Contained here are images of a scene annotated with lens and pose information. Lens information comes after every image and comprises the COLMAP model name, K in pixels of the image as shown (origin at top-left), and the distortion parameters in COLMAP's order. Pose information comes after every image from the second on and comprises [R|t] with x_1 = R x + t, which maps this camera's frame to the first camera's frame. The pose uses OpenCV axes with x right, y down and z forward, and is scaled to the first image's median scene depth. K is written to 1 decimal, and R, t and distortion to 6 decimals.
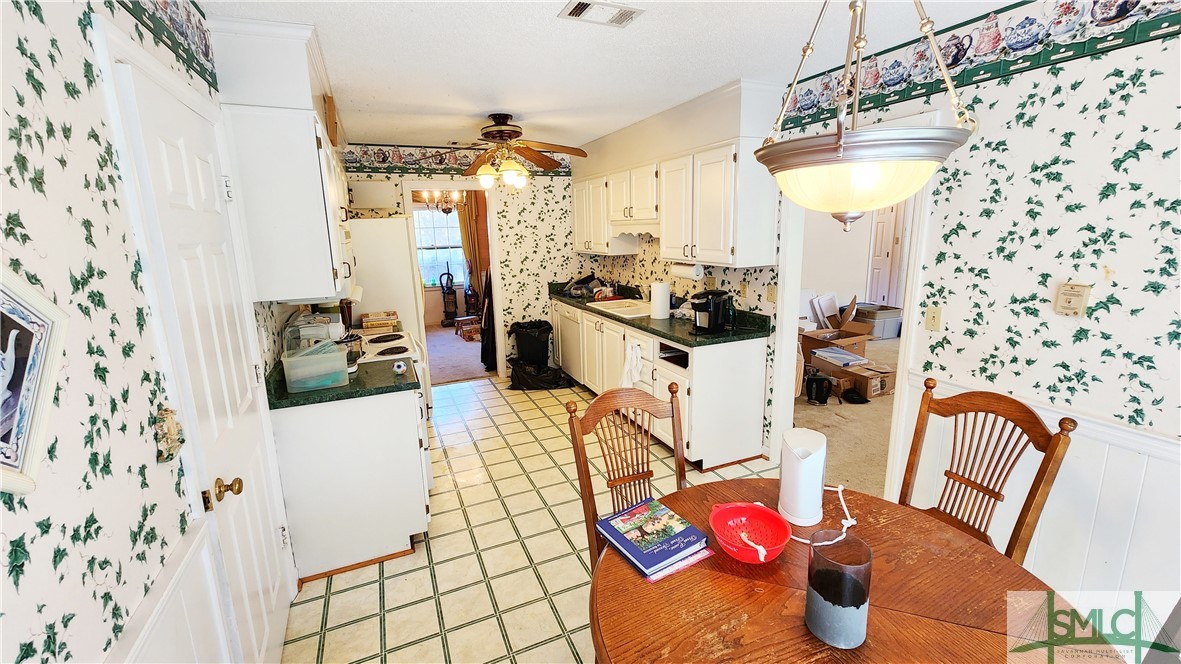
lens RADIAL K [[484.1, 0, 590.8], [0, 484.1, 324.5], [0, 0, 1]] dist [0.000271, -0.000122]
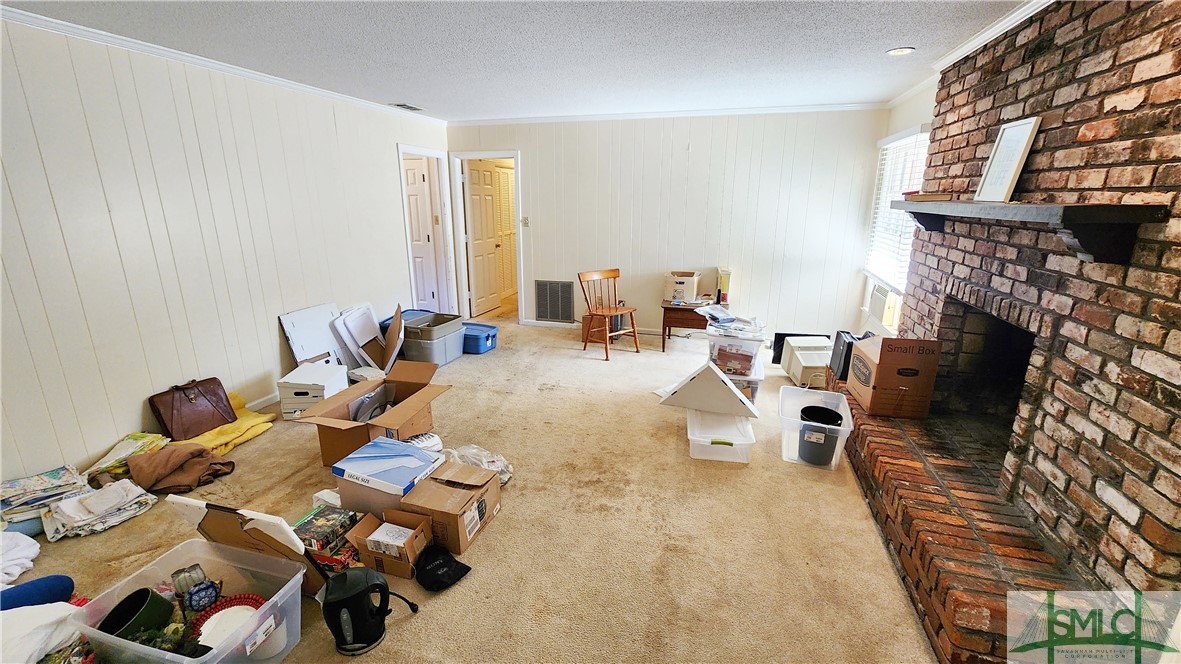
lens RADIAL K [[484.1, 0, 590.8], [0, 484.1, 324.5], [0, 0, 1]] dist [0.000271, -0.000122]
pose [[0.635085, -0.176931, 0.751905, 0.209021], [0.137154, 0.983776, 0.115648, -0.074627], [-0.760168, 0.029681, 0.649048, 0.368584]]
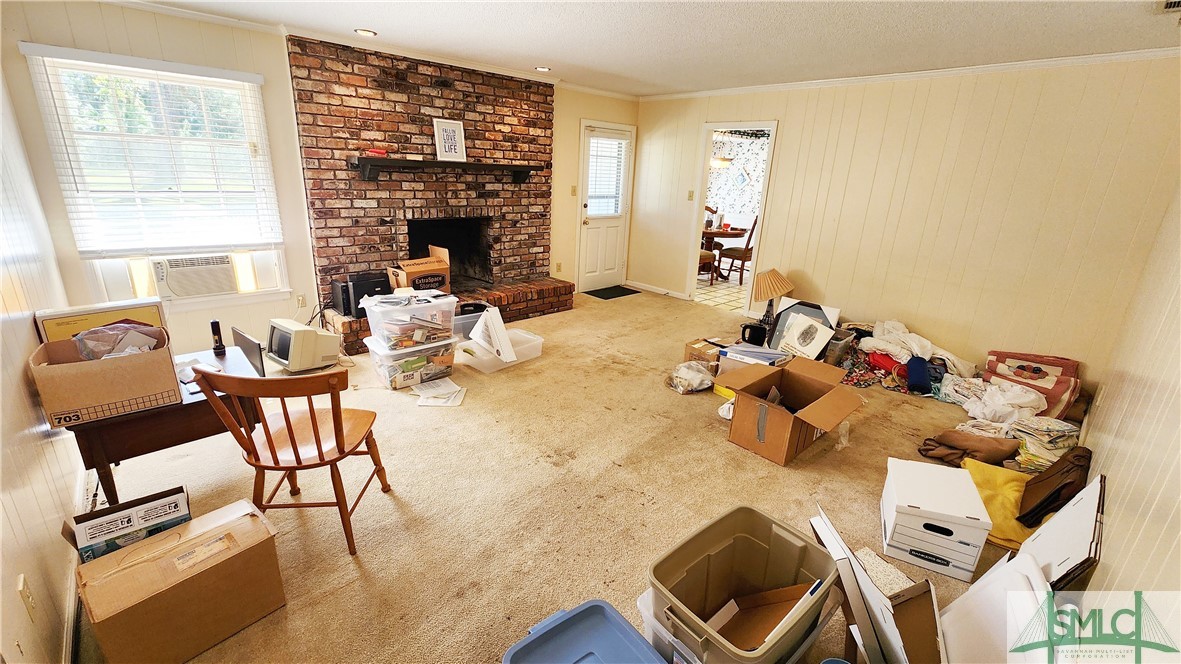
lens RADIAL K [[484.1, 0, 590.8], [0, 484.1, 324.5], [0, 0, 1]] dist [0.000271, -0.000122]
pose [[-0.944042, 0.080192, -0.319927, 0.577979], [-0.090316, 0.870066, 0.484591, -0.186329], [0.317218, 0.486369, -0.814137, 0.897170]]
